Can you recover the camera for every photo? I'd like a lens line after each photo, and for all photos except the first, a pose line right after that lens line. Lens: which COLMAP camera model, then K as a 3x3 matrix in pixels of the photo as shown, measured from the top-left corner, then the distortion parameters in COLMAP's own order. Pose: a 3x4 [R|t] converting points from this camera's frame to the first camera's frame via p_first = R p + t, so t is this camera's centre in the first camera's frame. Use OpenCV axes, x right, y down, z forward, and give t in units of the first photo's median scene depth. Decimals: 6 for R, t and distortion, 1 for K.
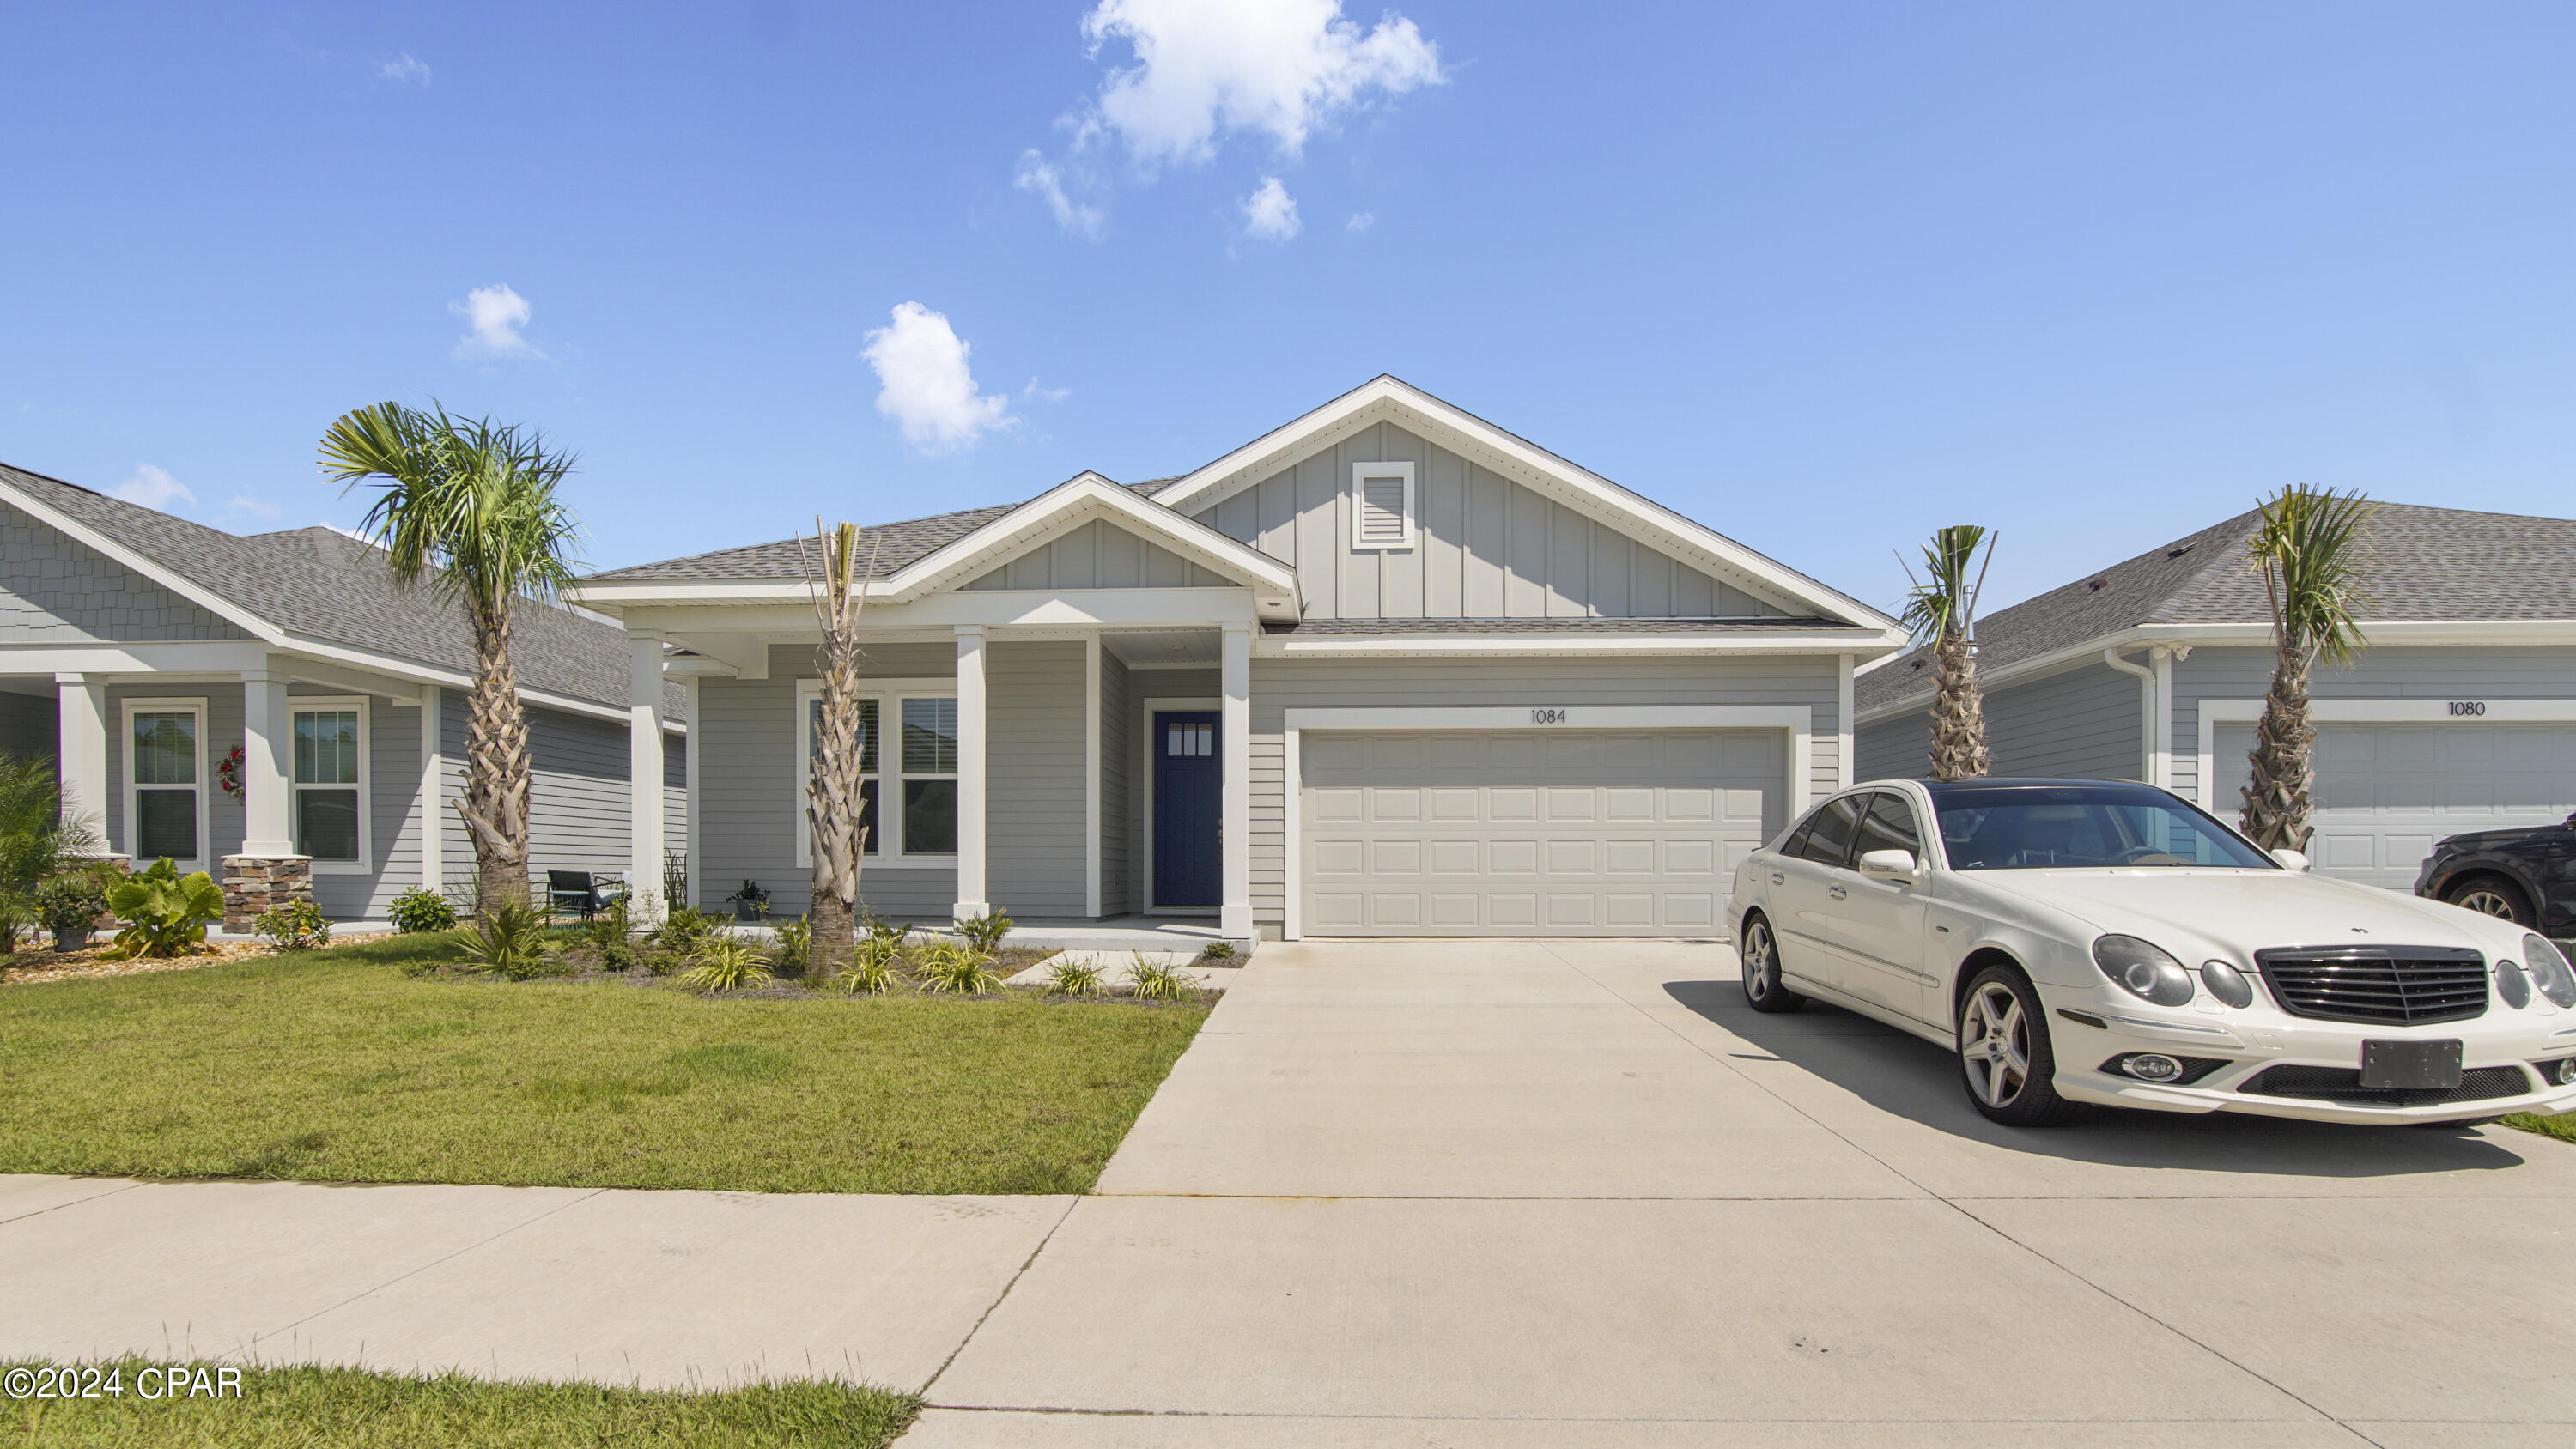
lens RADIAL K [[1216.0, 0, 1288.0], [0, 1216.0, 724.5], [0, 0, 1]] dist [0.000520, -0.000259]
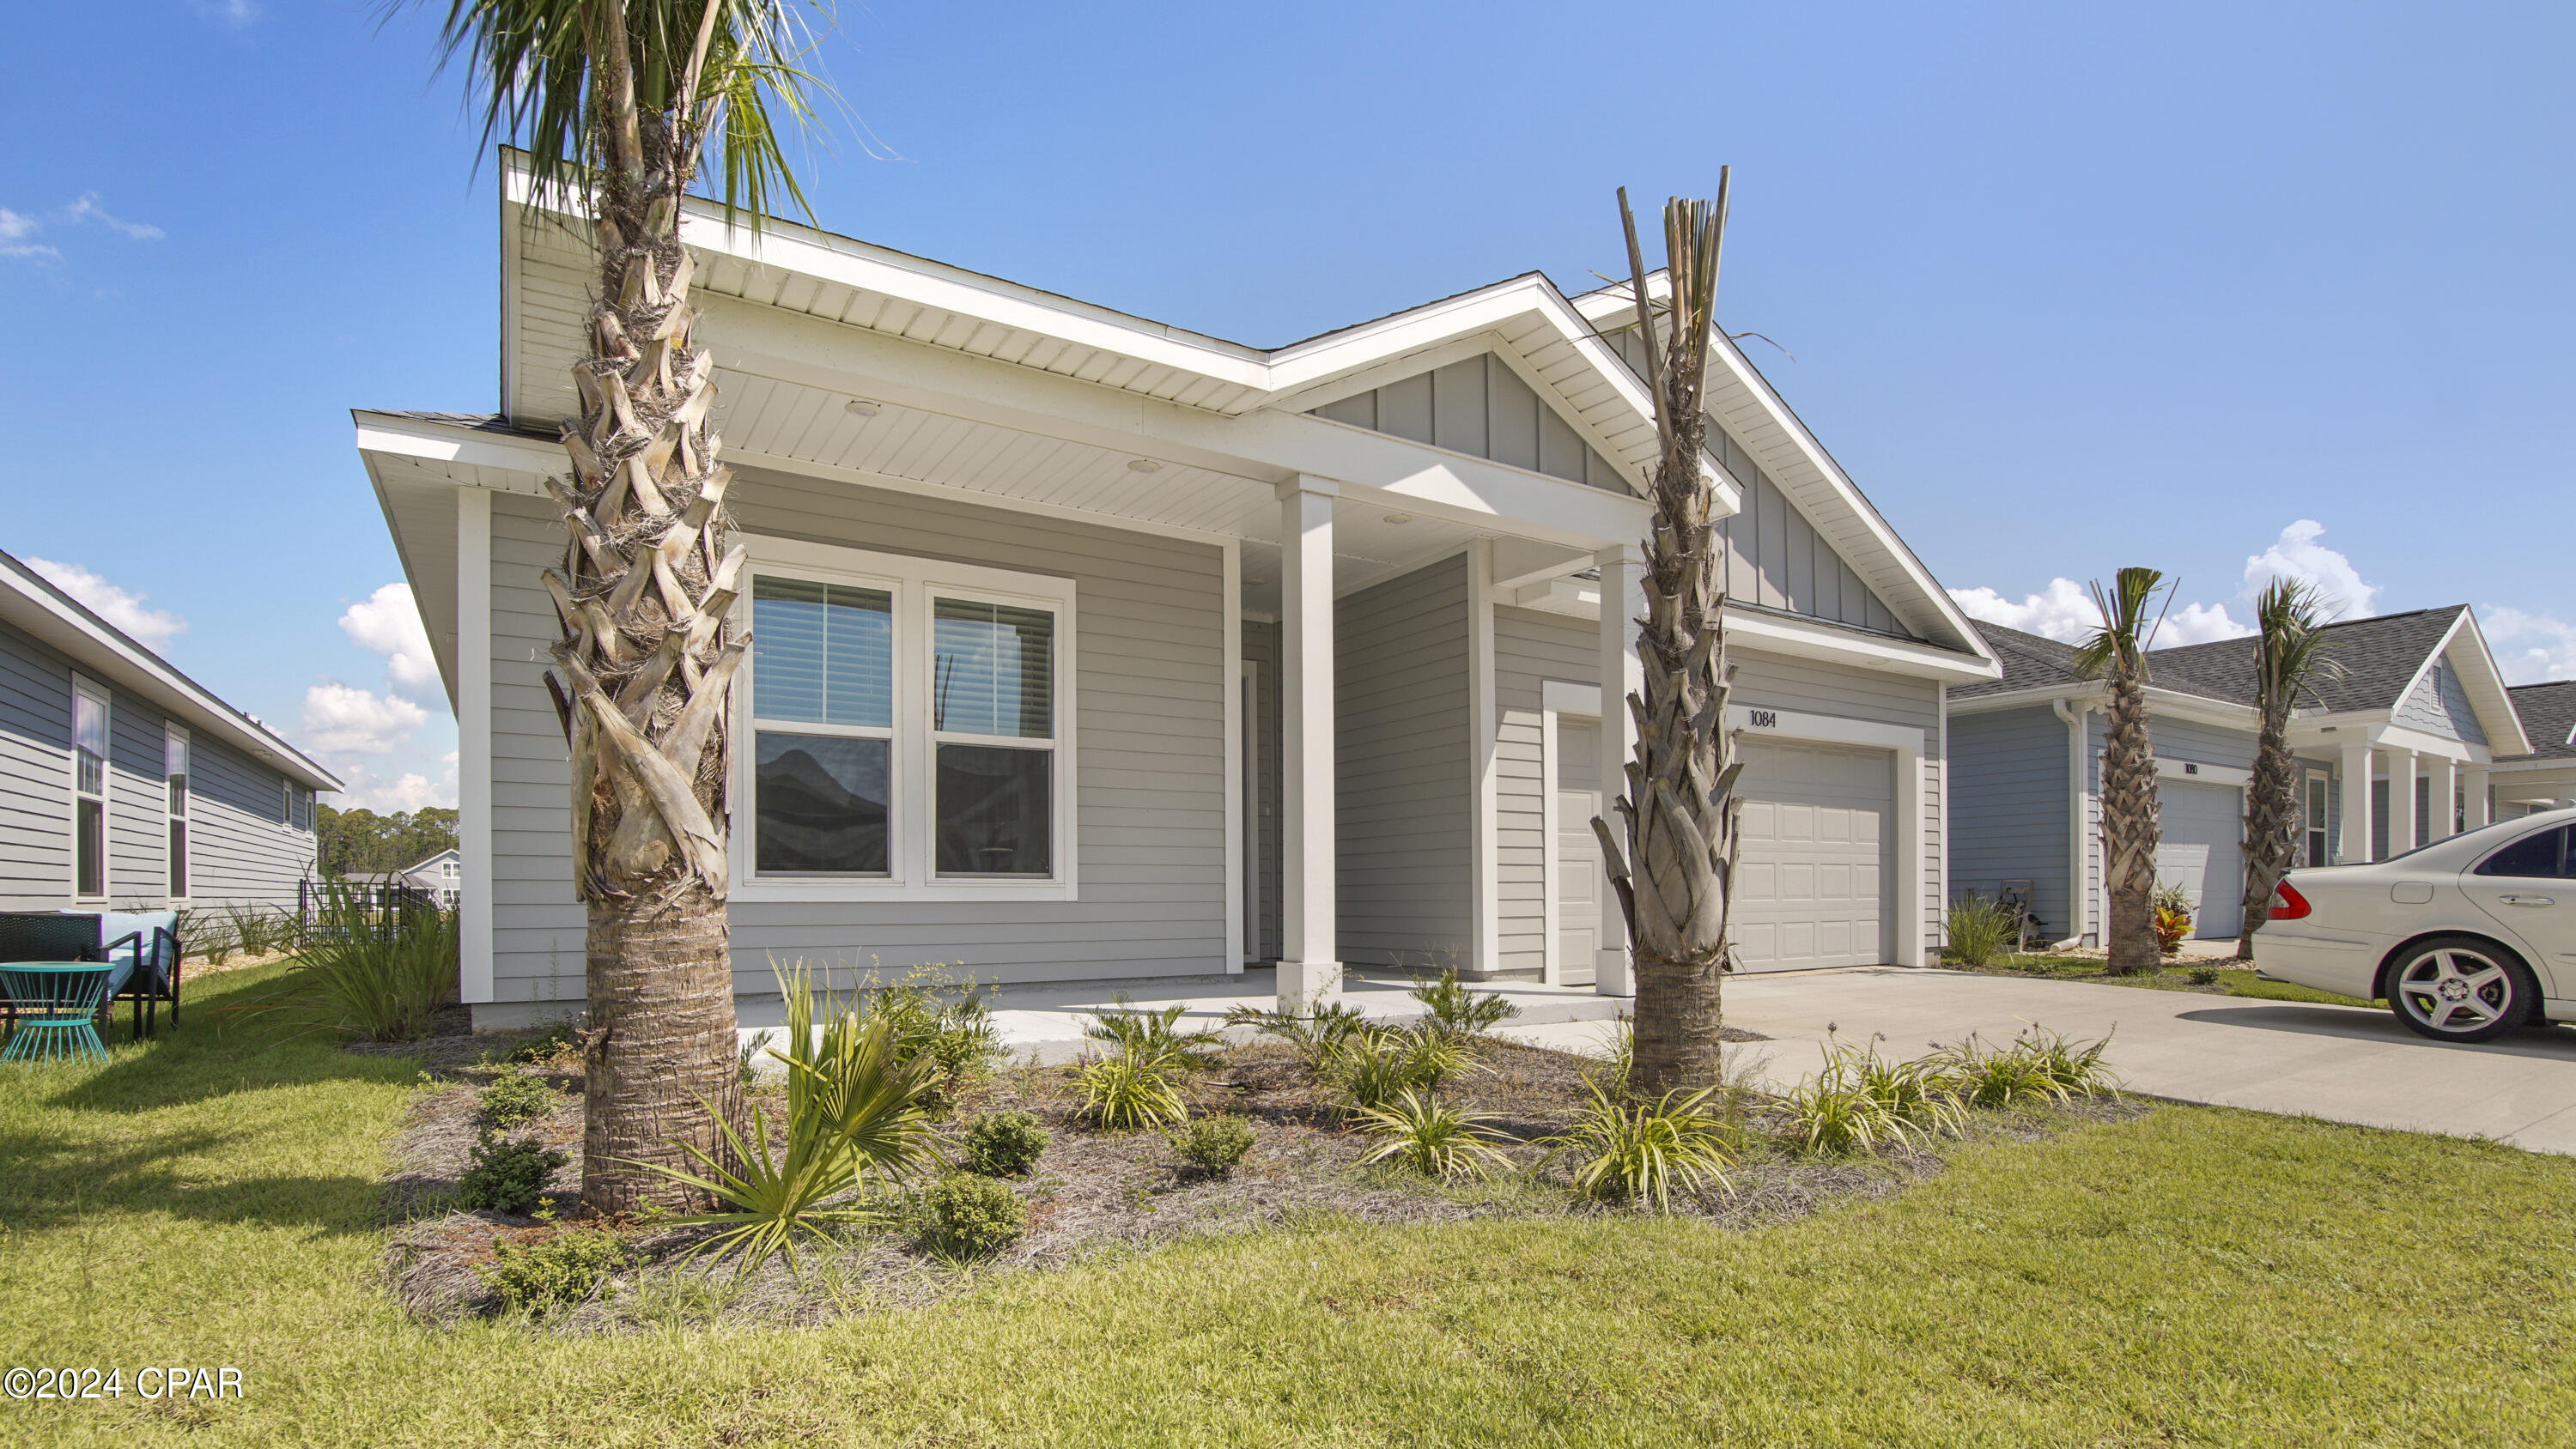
lens RADIAL K [[1194.5, 0, 1288.2], [0, 1194.5, 790.9], [0, 0, 1]] dist [-0.002337, -0.000063]
pose [[0.815365, 0.044762, 0.577214, -0.547827], [-0.064678, 0.997808, 0.013985, 0.054223], [-0.575323, -0.048736, 0.816473, 0.499676]]
